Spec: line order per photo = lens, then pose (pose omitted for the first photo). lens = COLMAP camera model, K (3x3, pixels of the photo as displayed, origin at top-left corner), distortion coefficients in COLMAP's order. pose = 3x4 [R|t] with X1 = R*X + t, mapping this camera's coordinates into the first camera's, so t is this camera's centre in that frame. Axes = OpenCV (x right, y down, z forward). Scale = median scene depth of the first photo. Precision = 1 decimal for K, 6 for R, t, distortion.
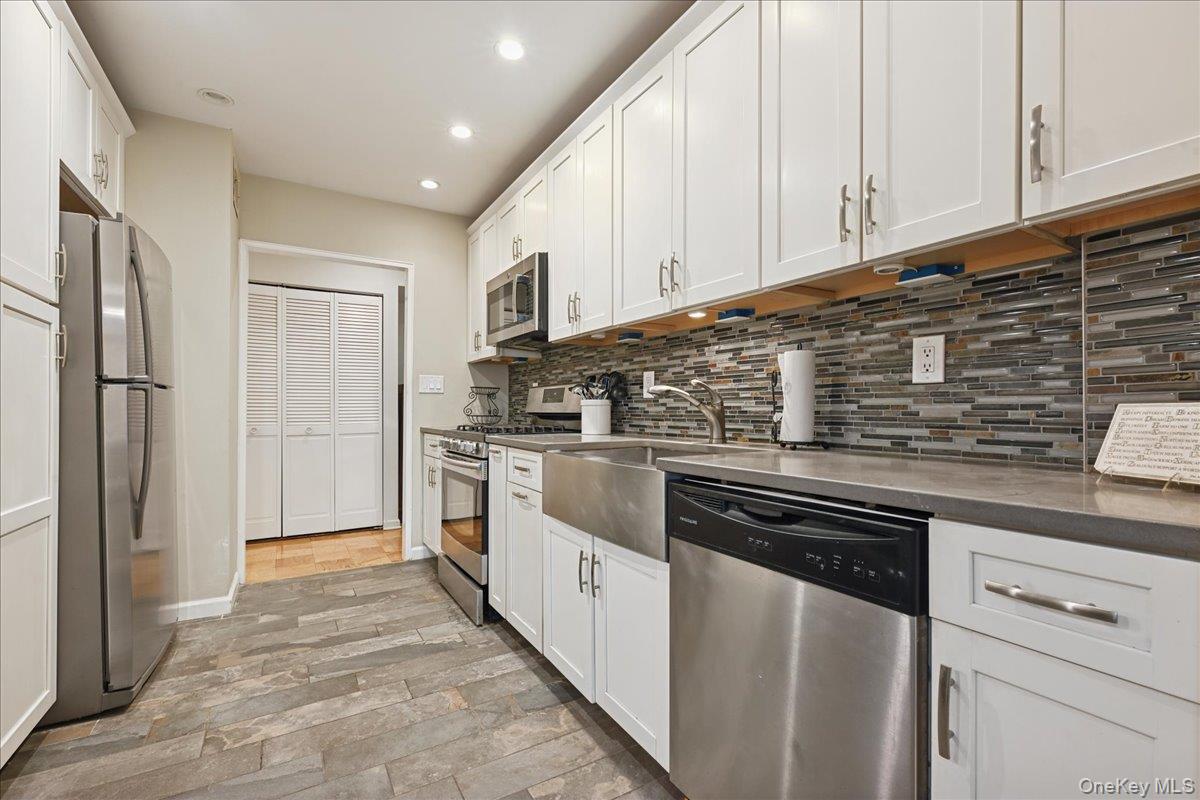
lens RADIAL K [[523.5, 0, 603.4], [0, 523.5, 409.4], [0, 0, 1]] dist [0.001973, -0.000161]
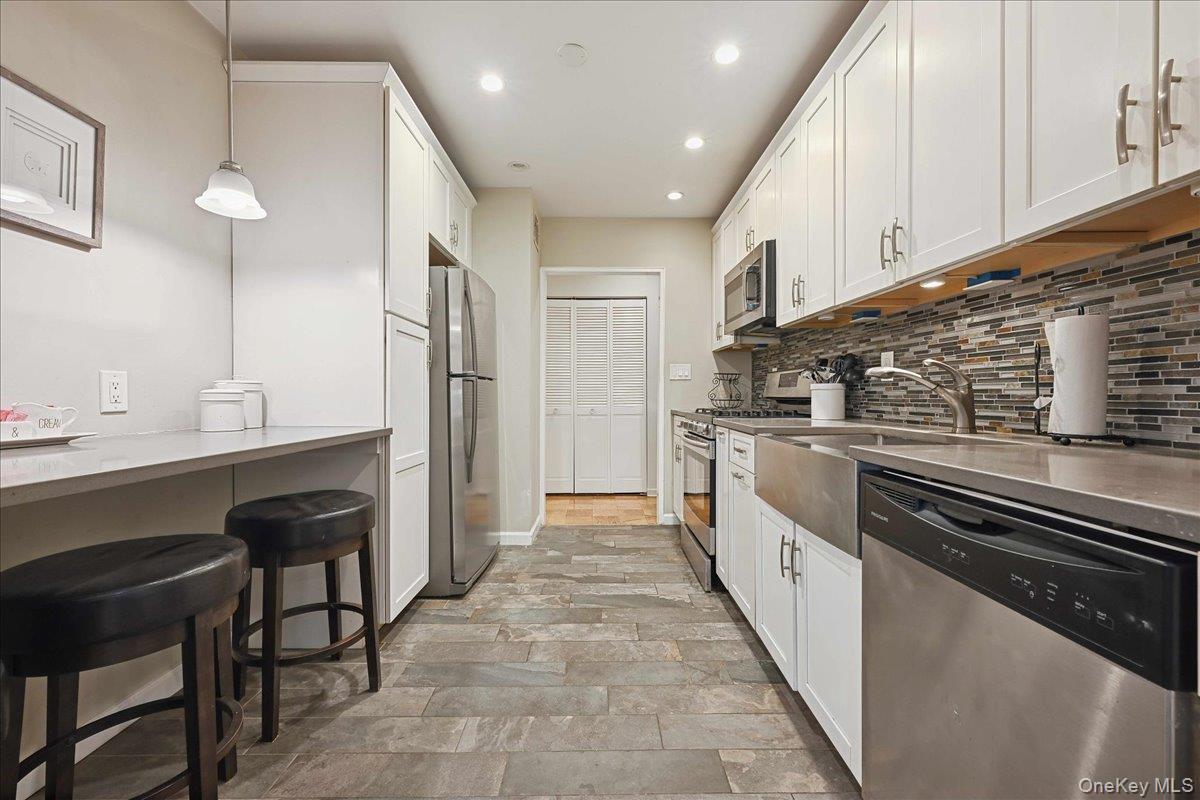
lens RADIAL K [[483.4, 0, 601.8], [0, 483.4, 397.1], [0, 0, 1]] dist [0.000536, 0.000492]
pose [[0.860366, 0.000701, -0.509677, 0.109382], [0.002221, 0.999984, 0.005125, 0.001030], [0.509673, -0.005542, 0.860351, 0.026996]]
